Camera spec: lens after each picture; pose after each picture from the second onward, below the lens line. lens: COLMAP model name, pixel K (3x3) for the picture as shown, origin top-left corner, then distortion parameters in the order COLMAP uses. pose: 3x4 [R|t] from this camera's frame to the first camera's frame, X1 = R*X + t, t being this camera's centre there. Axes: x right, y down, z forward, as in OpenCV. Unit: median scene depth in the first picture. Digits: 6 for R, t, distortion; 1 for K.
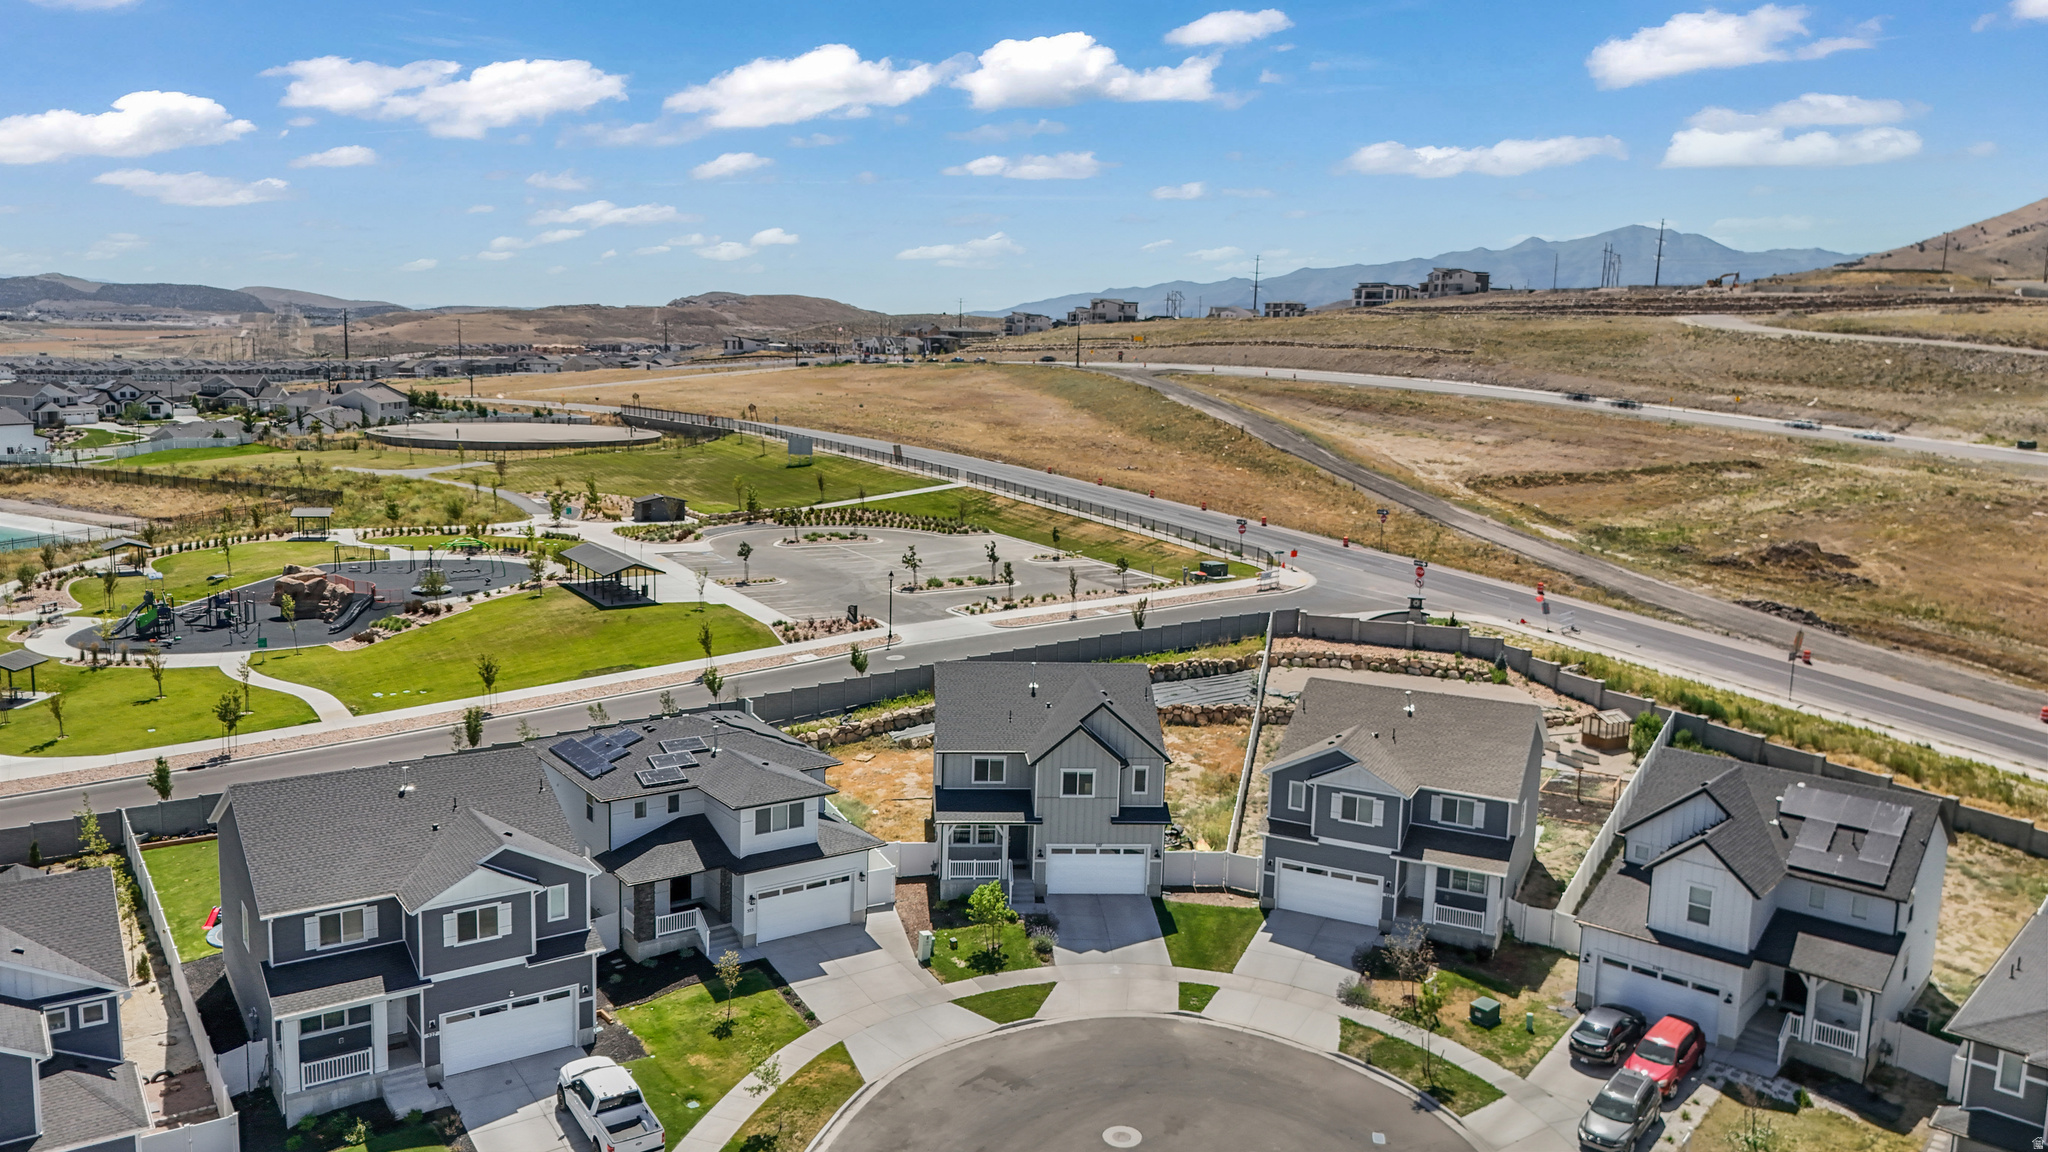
lens RADIAL K [[1509.0, 0, 1024.0], [0, 1509.0, 576.0], [0, 0, 1]] dist [0.101899, -0.112887]
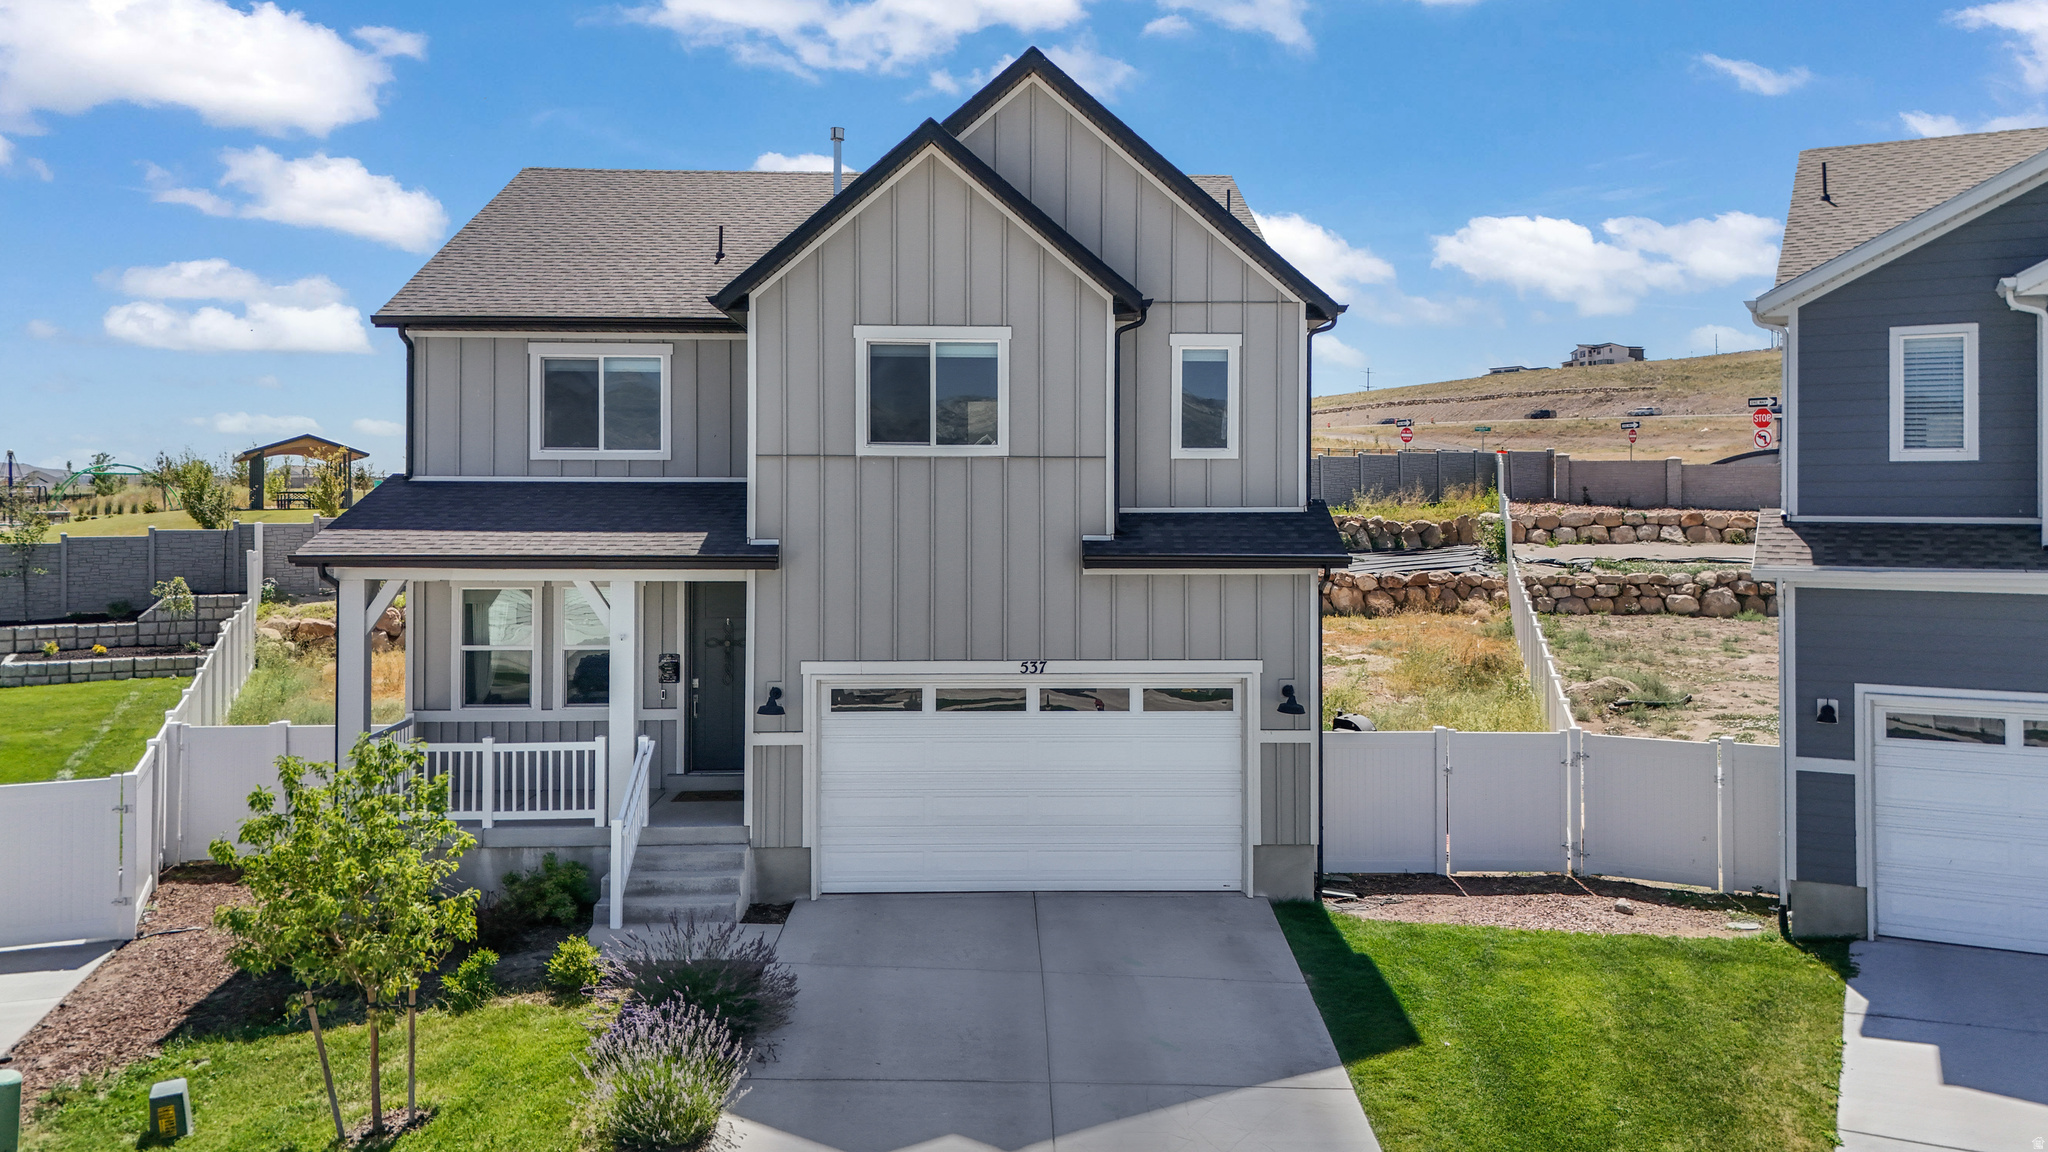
lens RADIAL K [[1571.8, 0, 1029.1], [0, 1571.8, 498.7], [0, 0, 1]] dist [0.049166, 0.000285]
pose [[0.997574, -0.033744, -0.060896, 0.063947], [0.023252, 0.985947, -0.165435, 0.191213], [0.065622, 0.163617, 0.984339, 0.757073]]
